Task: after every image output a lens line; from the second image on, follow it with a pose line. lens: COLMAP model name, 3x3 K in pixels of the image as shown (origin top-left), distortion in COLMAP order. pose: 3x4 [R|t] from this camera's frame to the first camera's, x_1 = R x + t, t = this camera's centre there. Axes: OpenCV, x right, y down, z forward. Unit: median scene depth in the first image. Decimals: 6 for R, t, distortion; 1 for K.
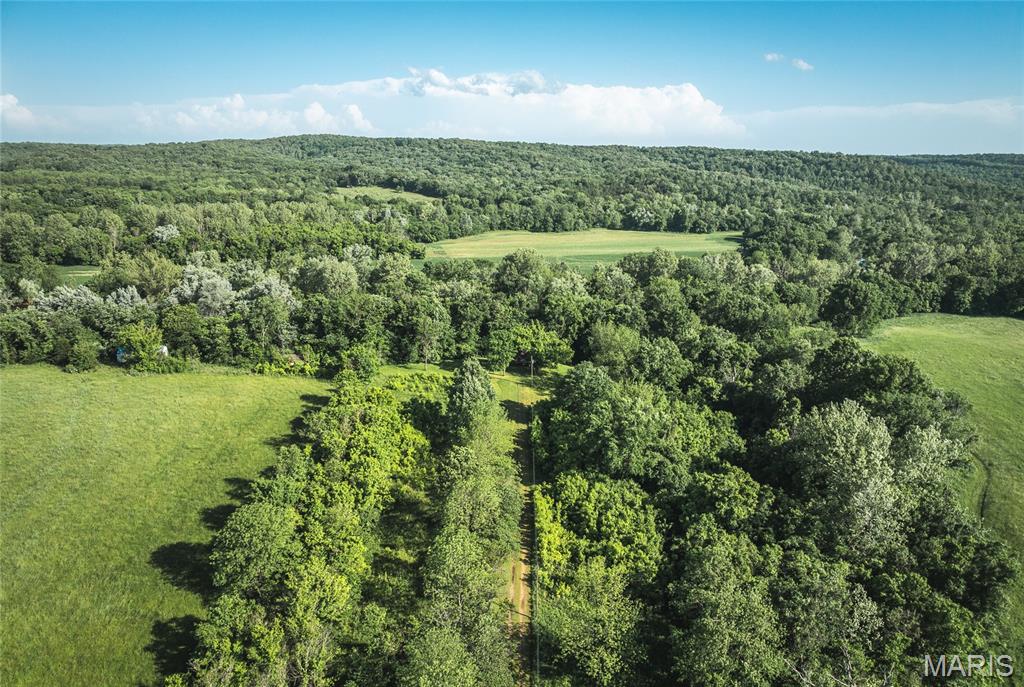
lens RADIAL K [[704.5, 0, 513.8], [0, 704.5, 343.2], [0, 0, 1]] dist [-0.055708, 0.005289]
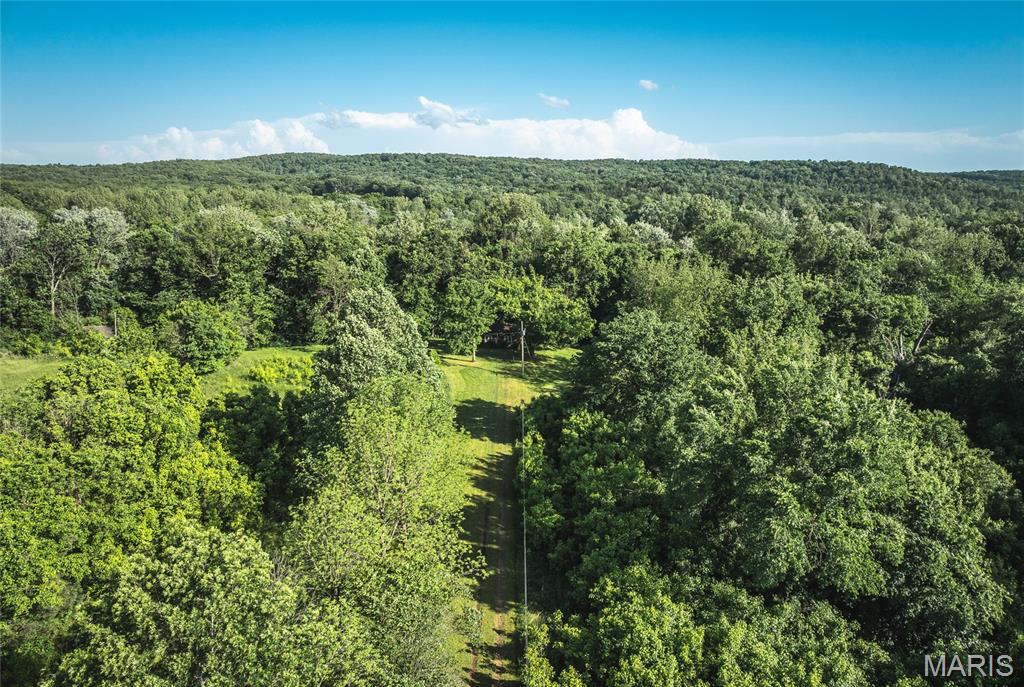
lens RADIAL K [[704.5, 0, 515.0], [0, 704.5, 339.6], [0, 0, 1]] dist [-0.055708, 0.005289]
pose [[0.999920, -0.007168, 0.010397, 0.004225], [0.007656, 0.998830, -0.047743, 0.017235], [-0.010043, 0.047818, 0.998806, 0.134241]]
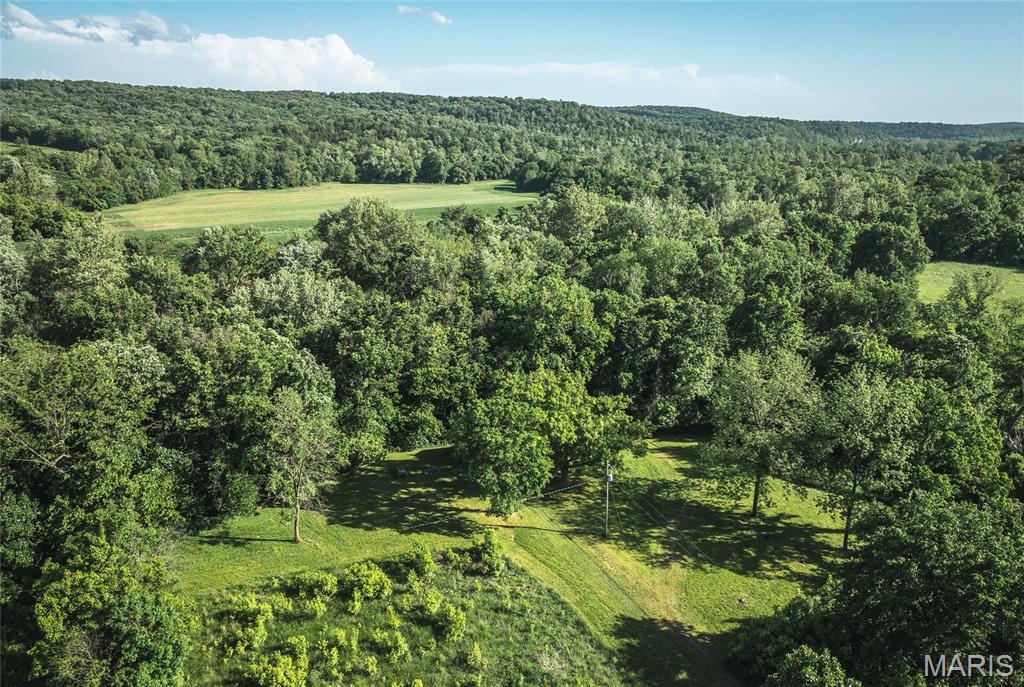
lens RADIAL K [[704.5, 0, 503.8], [0, 704.5, 361.5], [0, 0, 1]] dist [-0.055708, 0.005289]
pose [[0.899125, -0.132730, 0.417081, -0.060737], [0.100356, 0.990042, 0.098722, -0.027228], [-0.426031, -0.046907, 0.903492, 0.232948]]
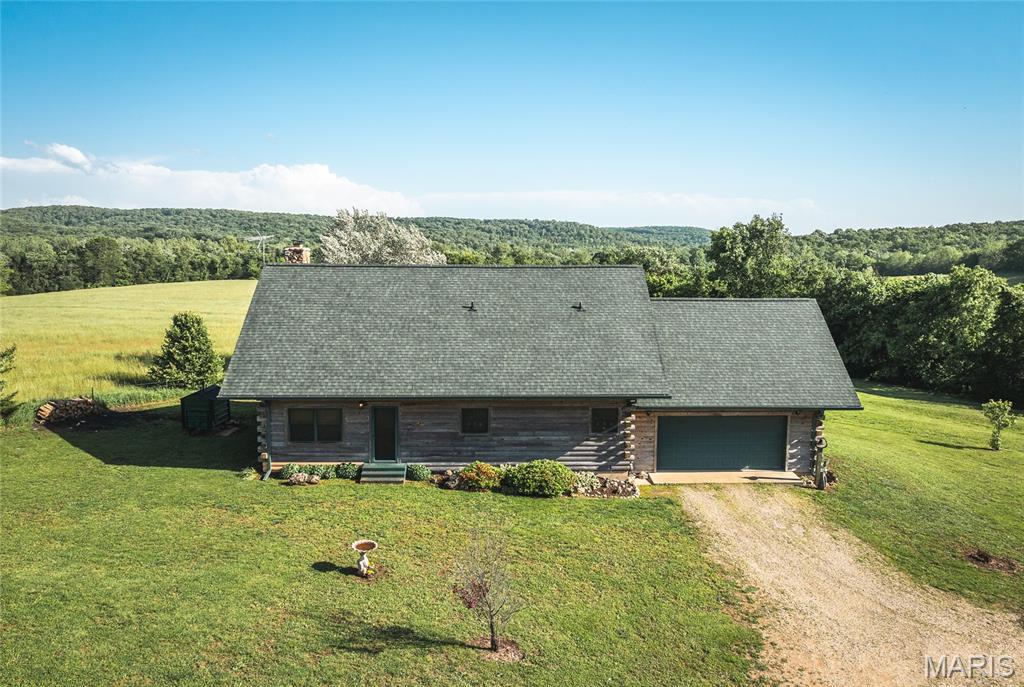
lens RADIAL K [[704.5, 0, 511.6], [0, 704.5, 342.0], [0, 0, 1]] dist [-0.055708, 0.005289]
pose [[0.924838, -0.052074, 0.376780, -0.204665], [0.095604, 0.990608, -0.097757, 0.132528], [-0.368150, 0.126431, 0.921130, -0.287020]]
